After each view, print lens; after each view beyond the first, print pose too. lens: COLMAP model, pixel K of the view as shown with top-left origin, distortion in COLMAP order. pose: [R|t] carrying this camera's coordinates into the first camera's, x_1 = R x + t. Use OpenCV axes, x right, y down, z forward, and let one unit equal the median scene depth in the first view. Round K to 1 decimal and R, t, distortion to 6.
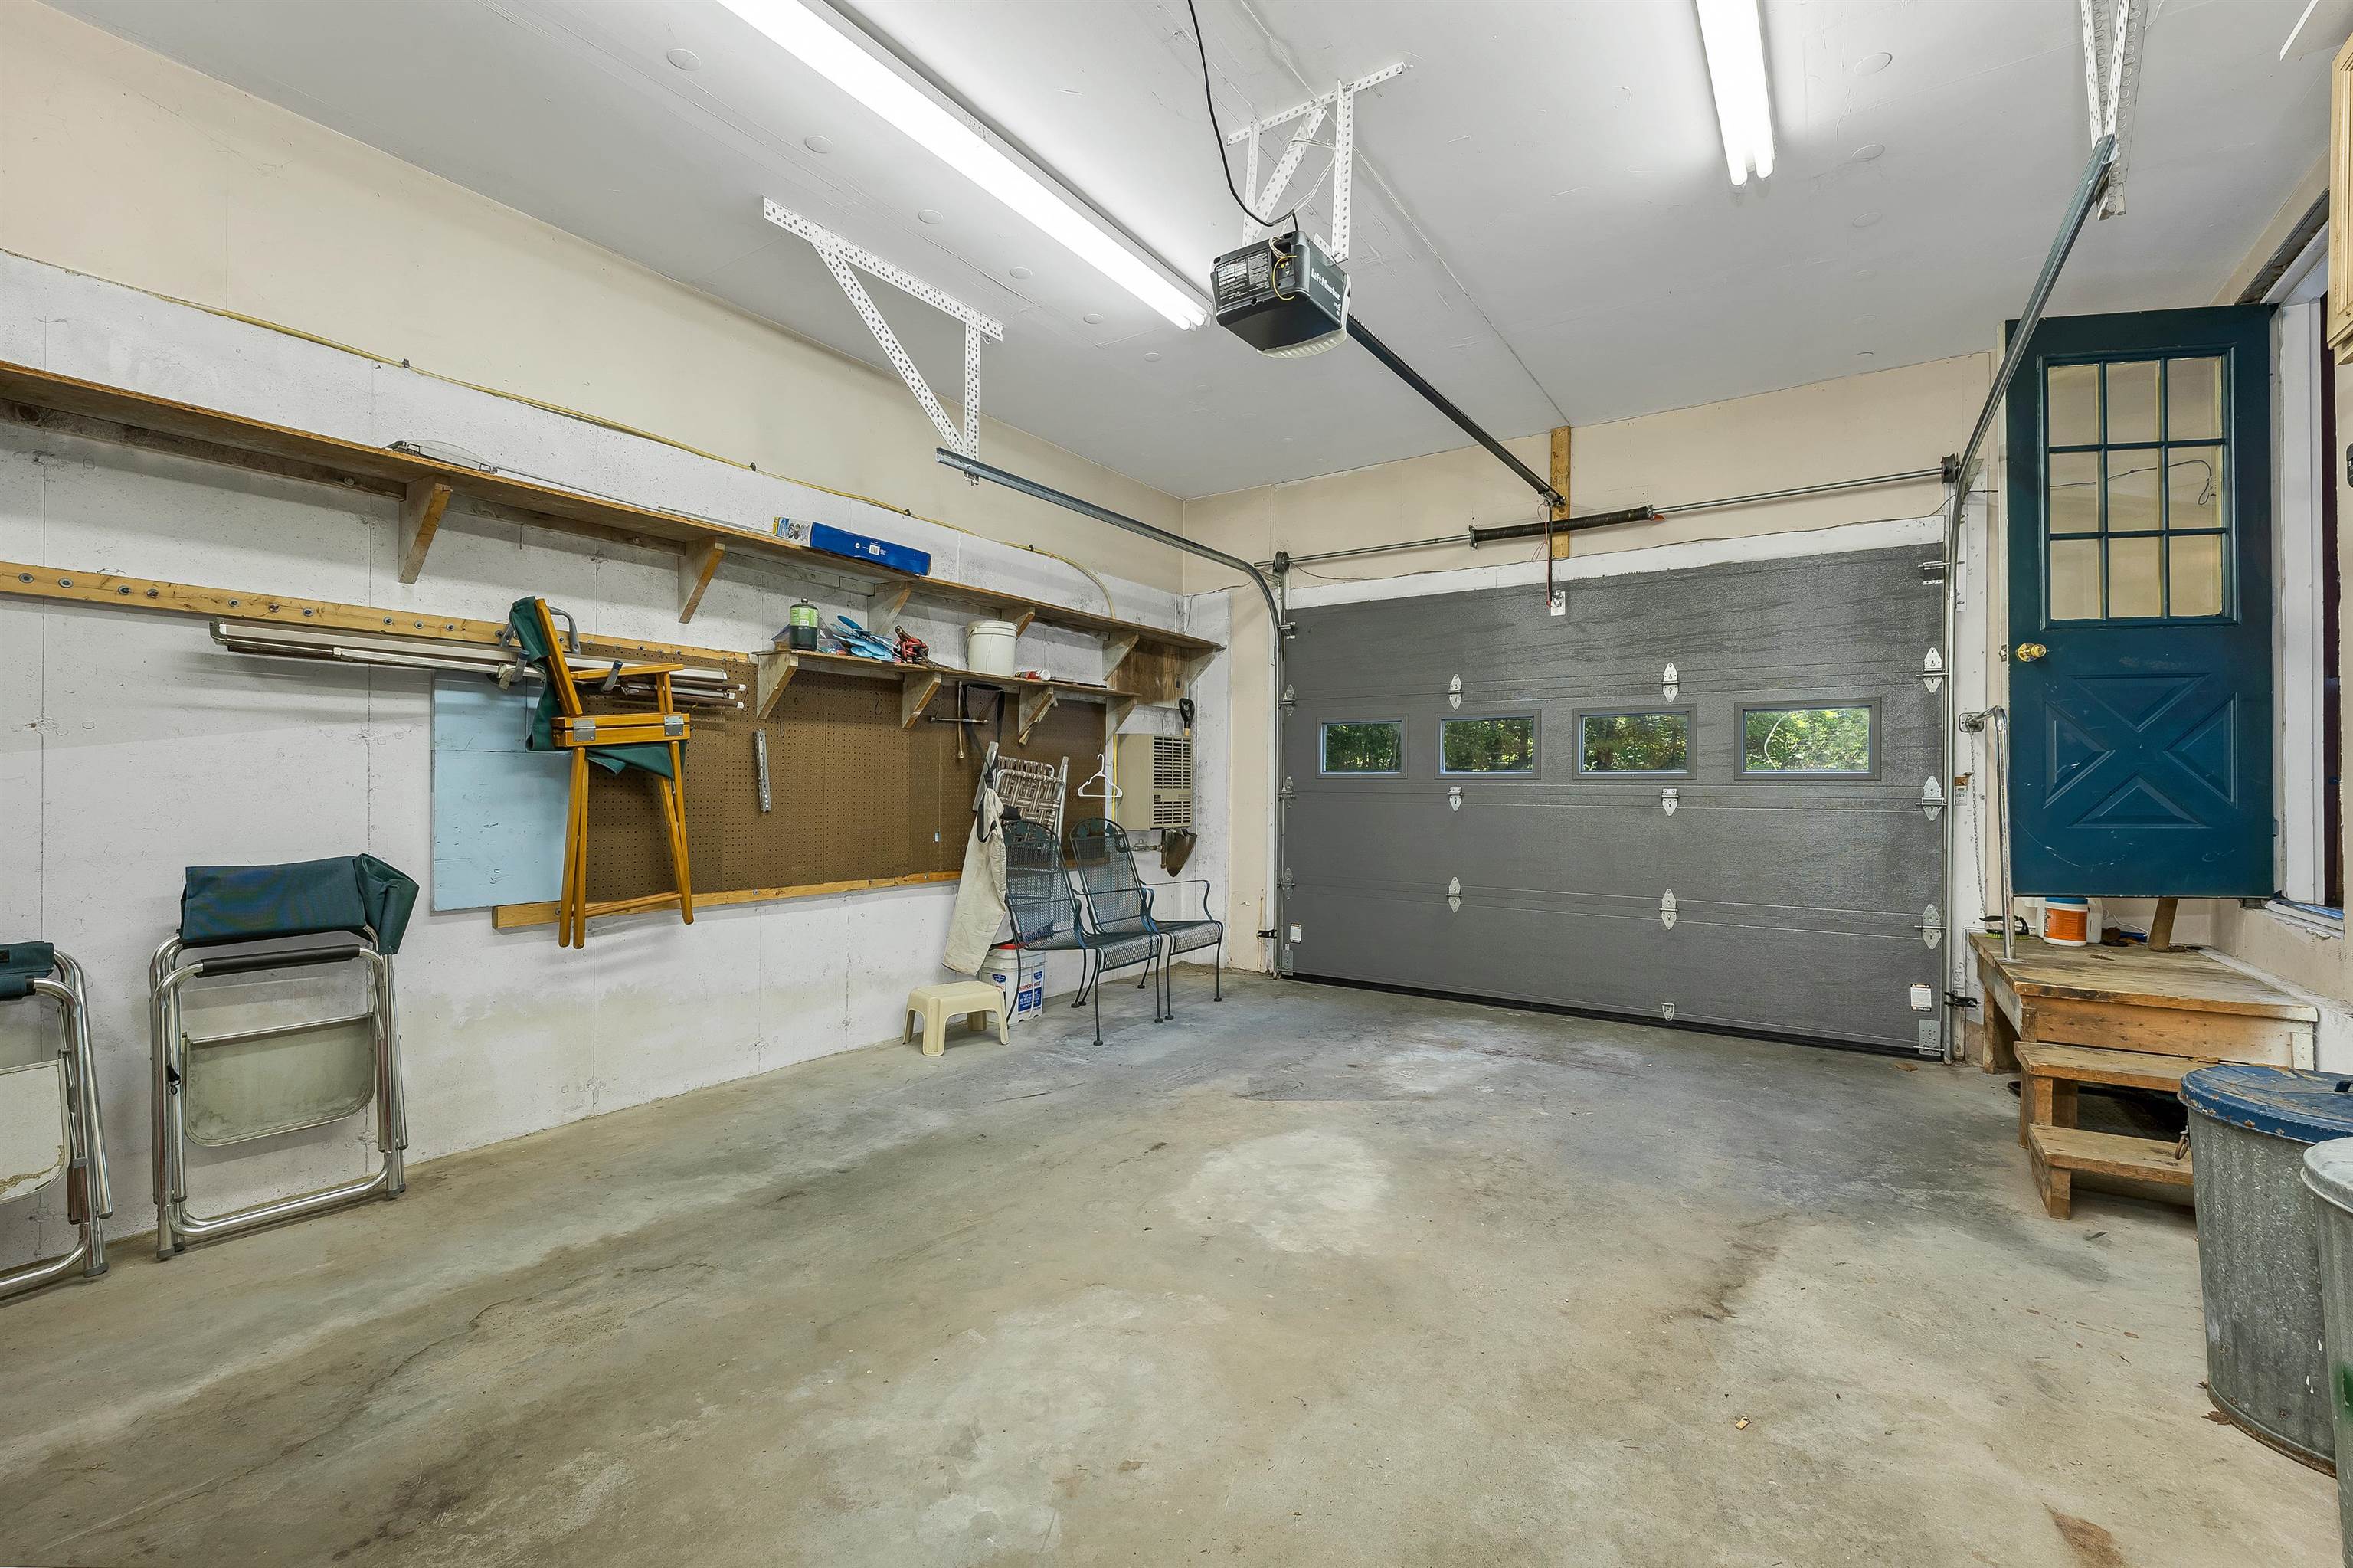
lens RADIAL K [[981.5, 0, 1157.9], [0, 981.5, 768.7], [0, 0, 1]] dist [-0.002966, 0.000300]
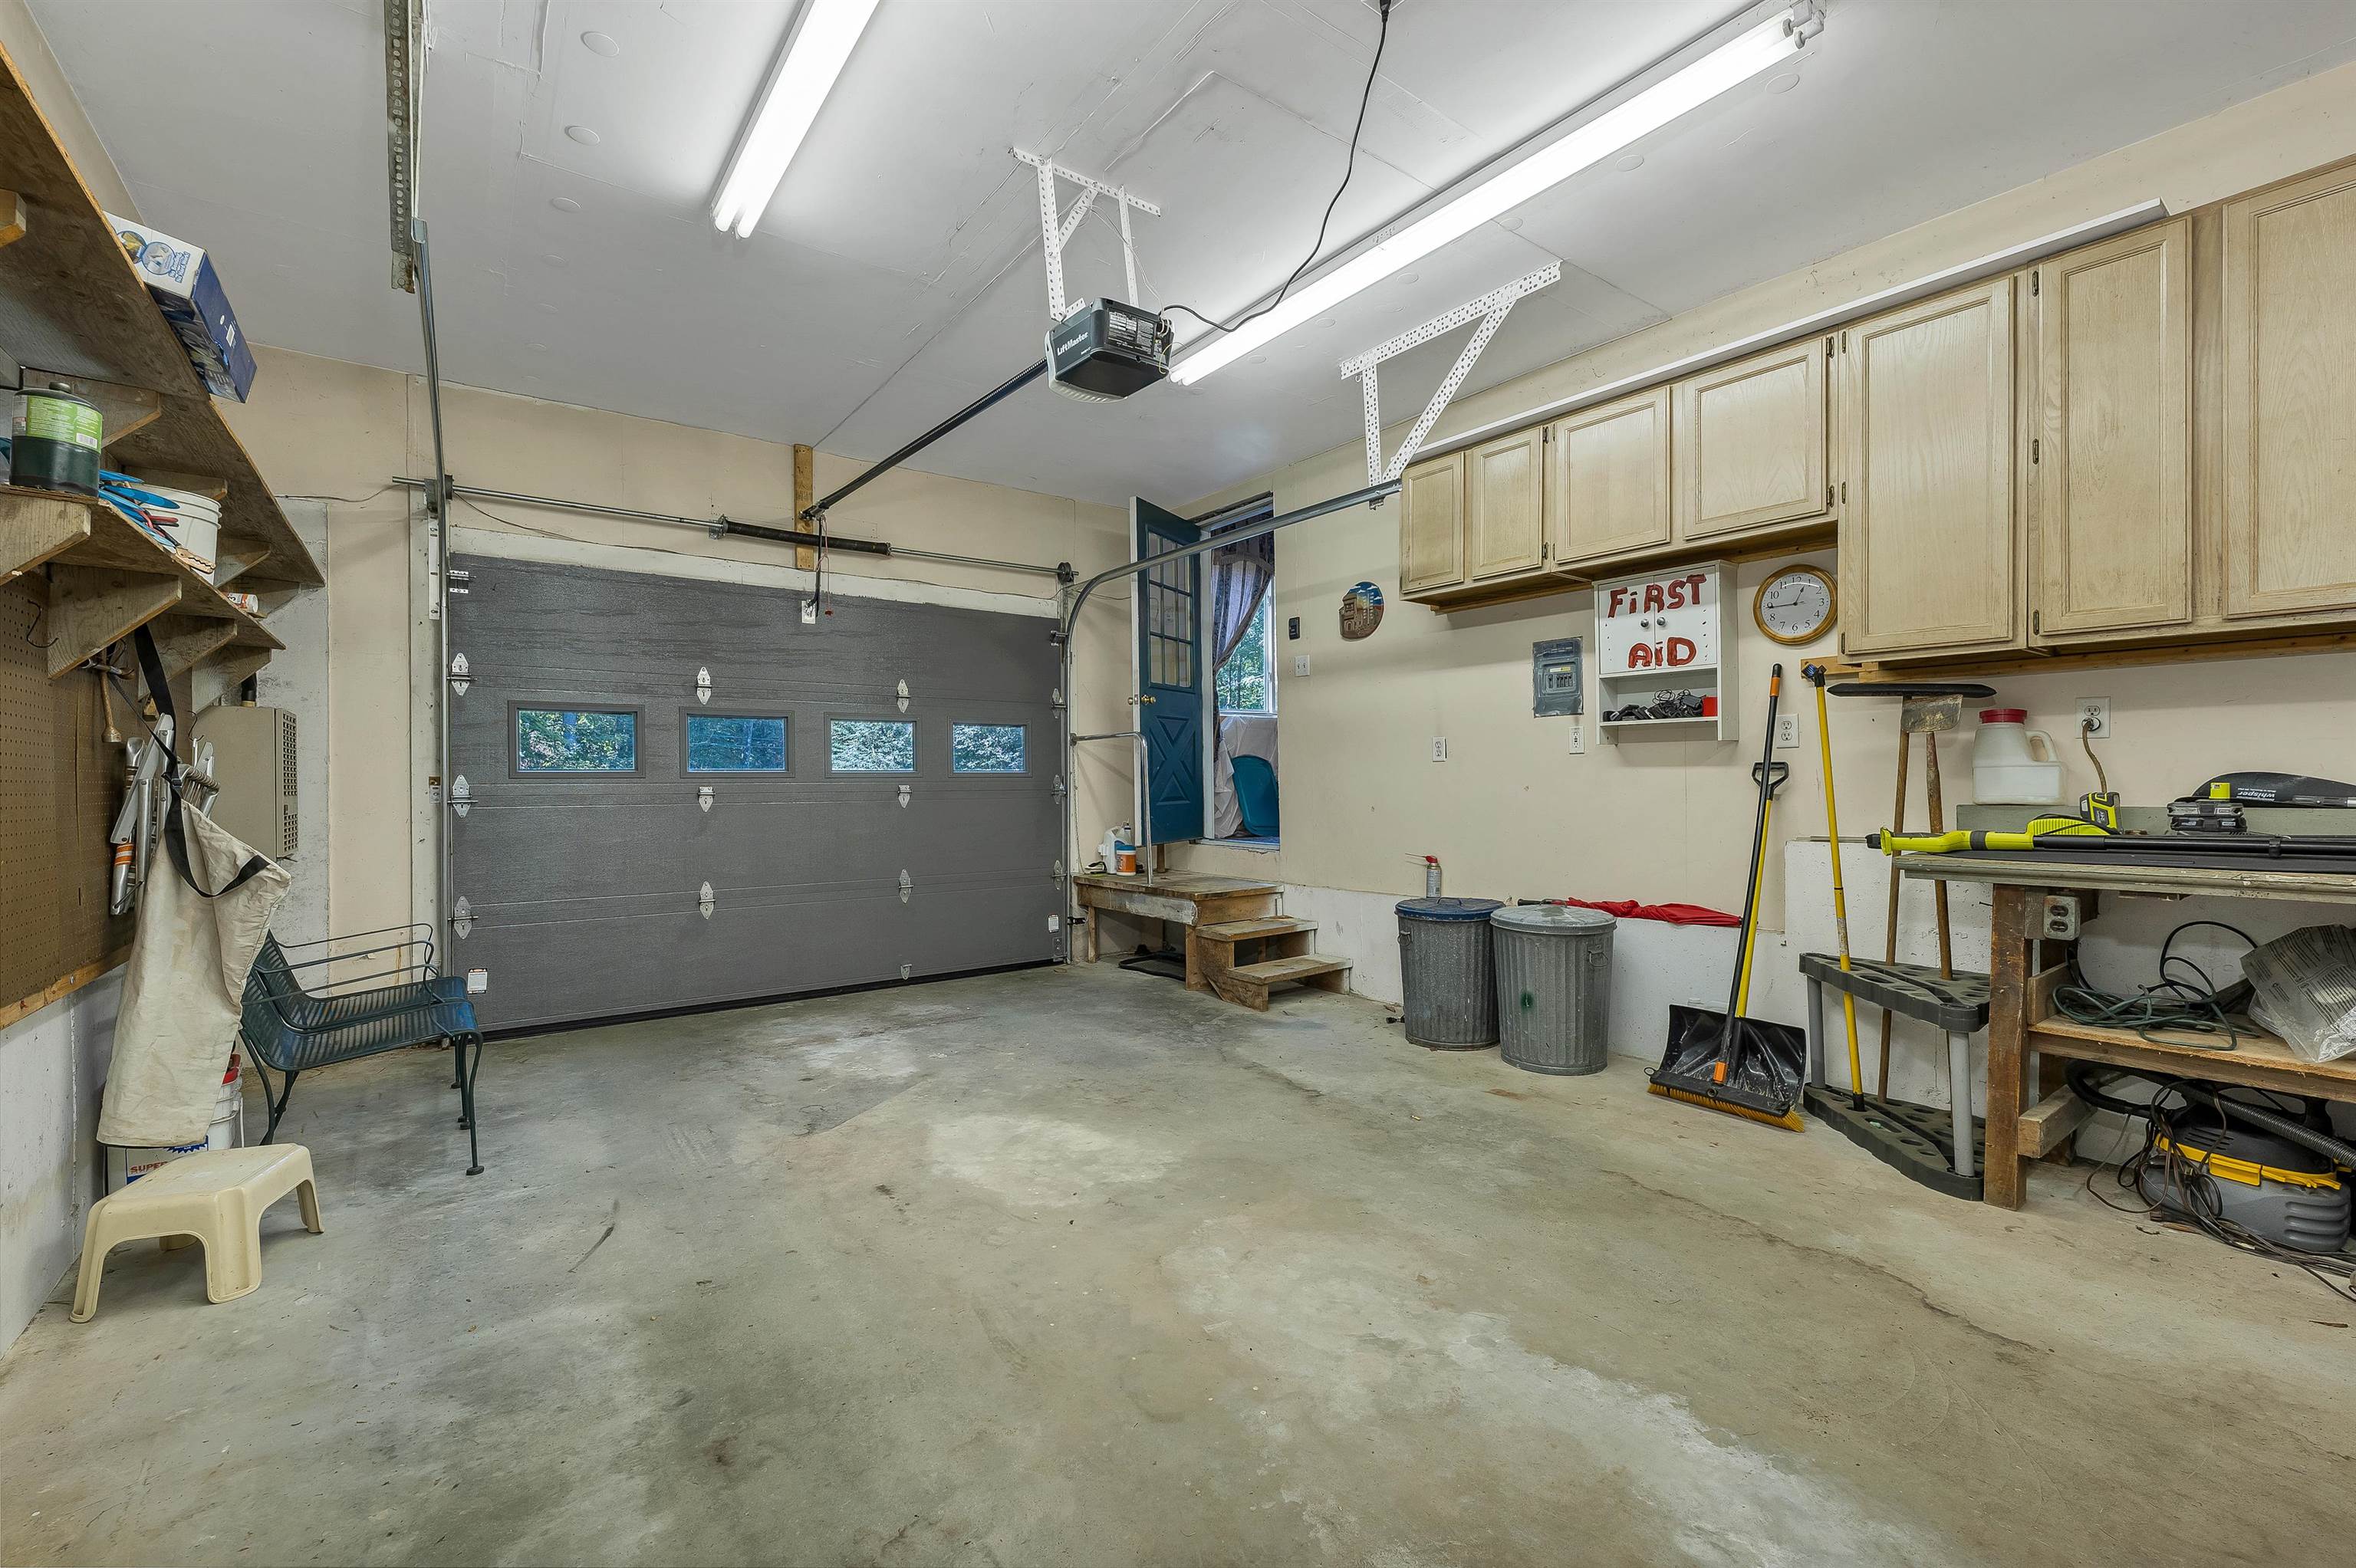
lens RADIAL K [[982.6, 0, 1153.1], [0, 982.6, 789.2], [0, 0, 1]] dist [-0.002966, 0.000300]
pose [[0.341055, -0.015038, 0.939923, -0.697911], [-0.006396, 0.999812, 0.018317, 0.000823], [-0.940021, -0.012259, 0.340895, 0.433914]]
